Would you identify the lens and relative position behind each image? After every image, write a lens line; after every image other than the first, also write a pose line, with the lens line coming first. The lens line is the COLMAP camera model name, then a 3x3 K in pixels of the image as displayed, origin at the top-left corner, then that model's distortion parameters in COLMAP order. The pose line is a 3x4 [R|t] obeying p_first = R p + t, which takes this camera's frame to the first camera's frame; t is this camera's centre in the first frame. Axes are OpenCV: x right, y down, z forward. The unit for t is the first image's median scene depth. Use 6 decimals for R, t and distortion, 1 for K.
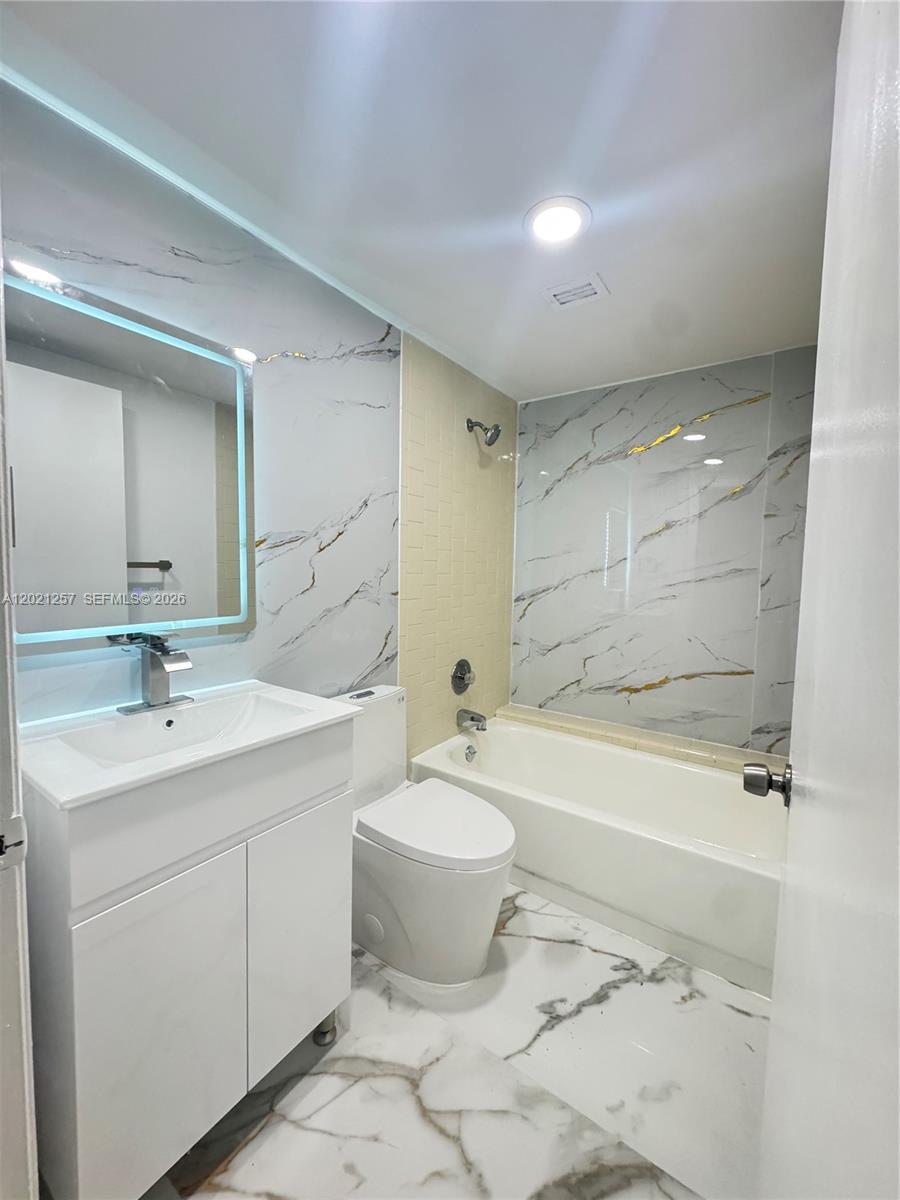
lens RADIAL K [[478.9, 0, 445.7], [0, 478.9, 581.1], [0, 0, 1]] dist [0.000446, -0.000004]
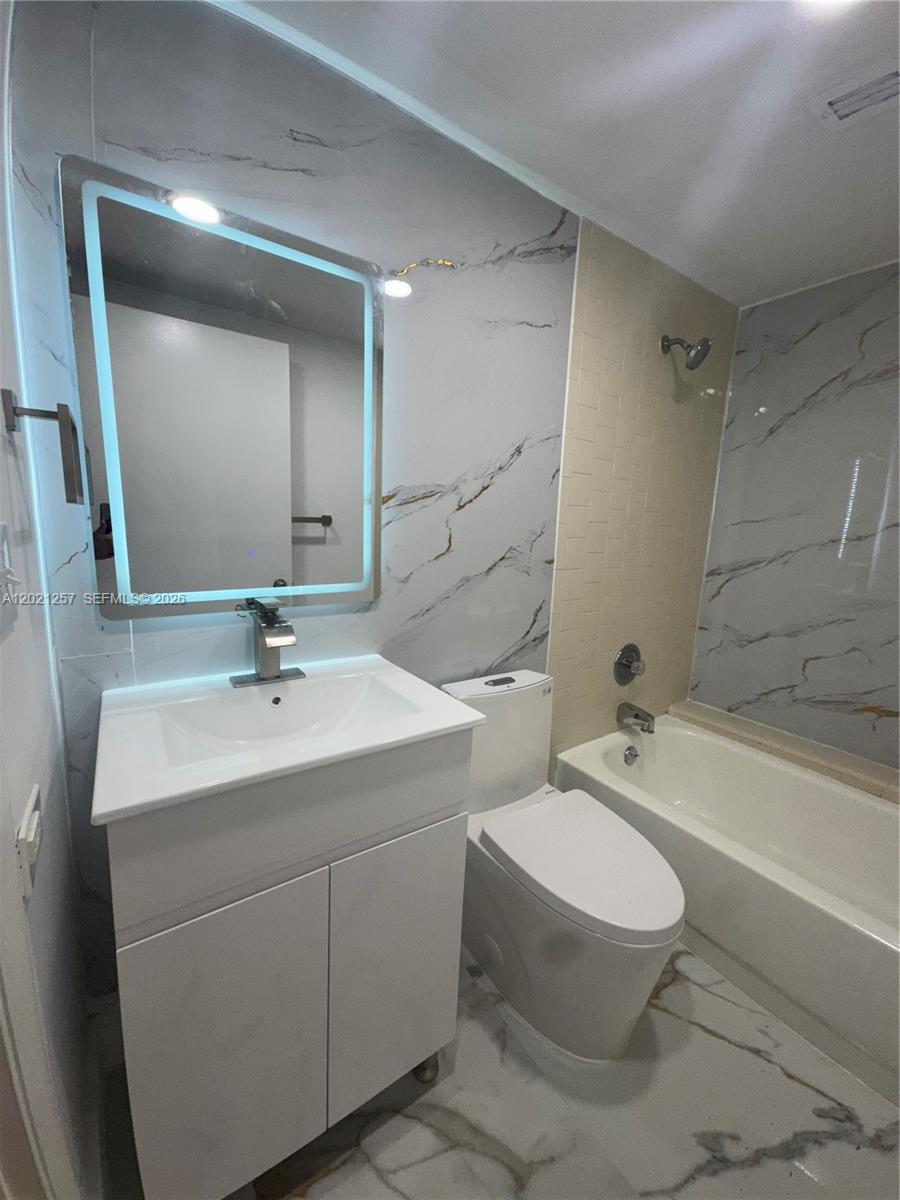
lens RADIAL K [[474.9, 0, 440.9], [0, 474.9, 594.4], [0, 0, 1]] dist [0.003092, -0.008658]
pose [[0.937053, 0.074351, -0.341179, 0.003317], [-0.033801, 0.991794, 0.123298, -0.014857], [0.347547, -0.104005, 0.931877, 0.186327]]
